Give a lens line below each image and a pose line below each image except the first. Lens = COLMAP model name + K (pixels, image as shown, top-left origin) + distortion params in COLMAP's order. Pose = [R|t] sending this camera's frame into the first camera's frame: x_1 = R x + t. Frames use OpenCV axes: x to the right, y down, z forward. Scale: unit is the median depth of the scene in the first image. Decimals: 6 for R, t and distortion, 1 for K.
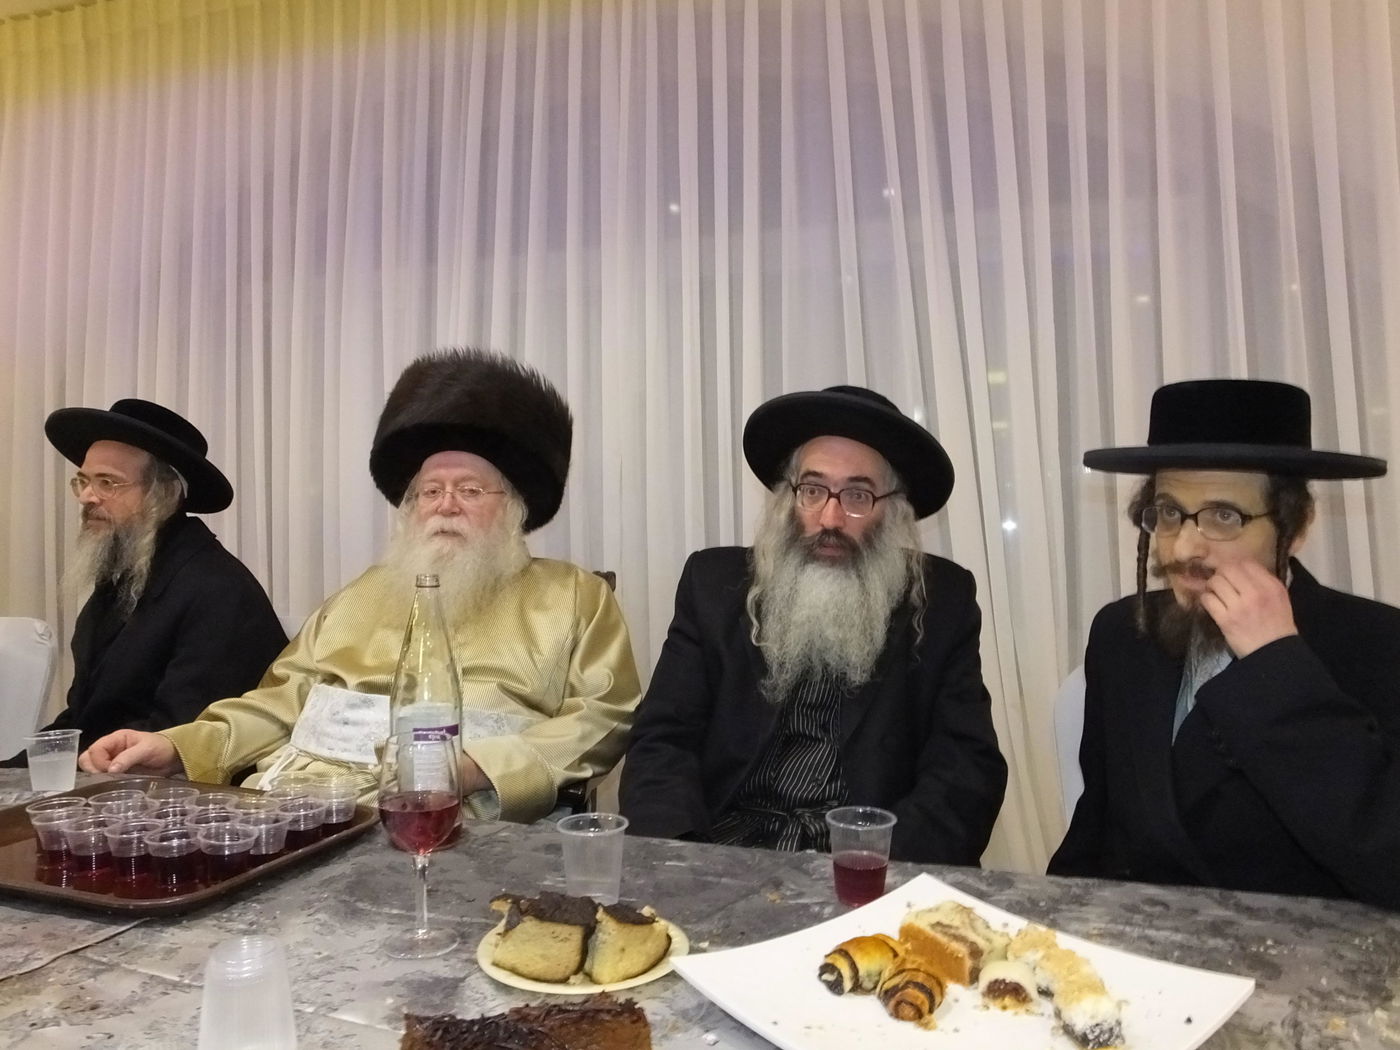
lens RADIAL K [[986.3, 0, 700.3], [0, 986.3, 516.6], [0, 0, 1]] dist [-0.068882, 0.042479]
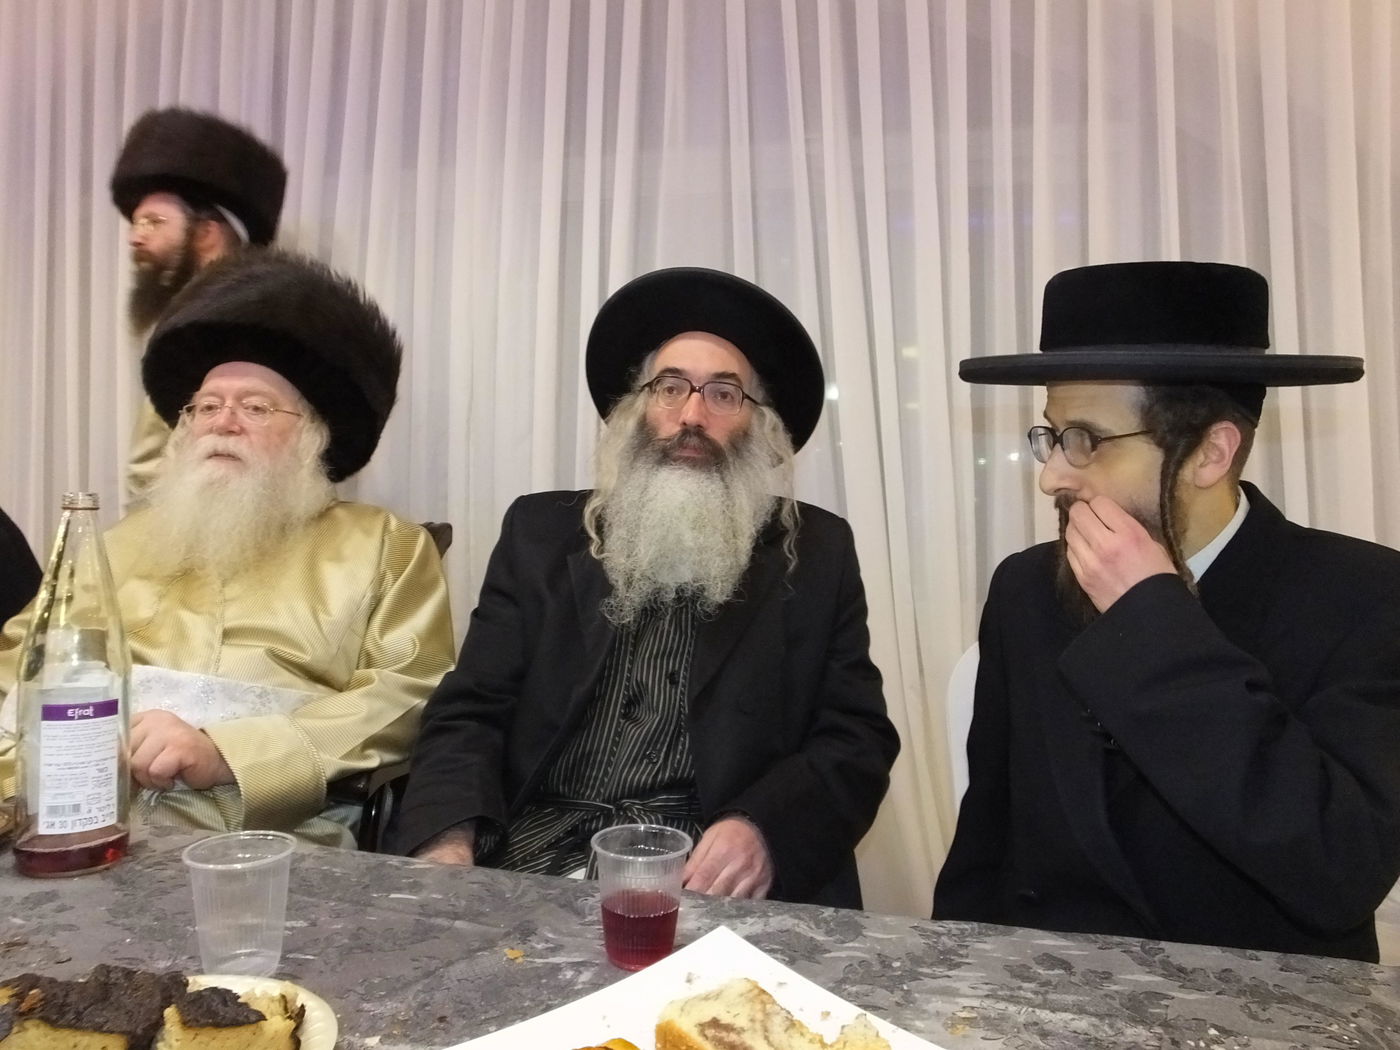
lens RADIAL K [[986.3, 0, 704.7], [0, 986.3, 512.8], [0, 0, 1]] dist [-0.068882, 0.042479]
pose [[0.997143, 0.021460, 0.072420, 0.122449], [-0.022741, 0.999598, 0.016909, 0.049527], [-0.072028, -0.018508, 0.997231, 0.246536]]
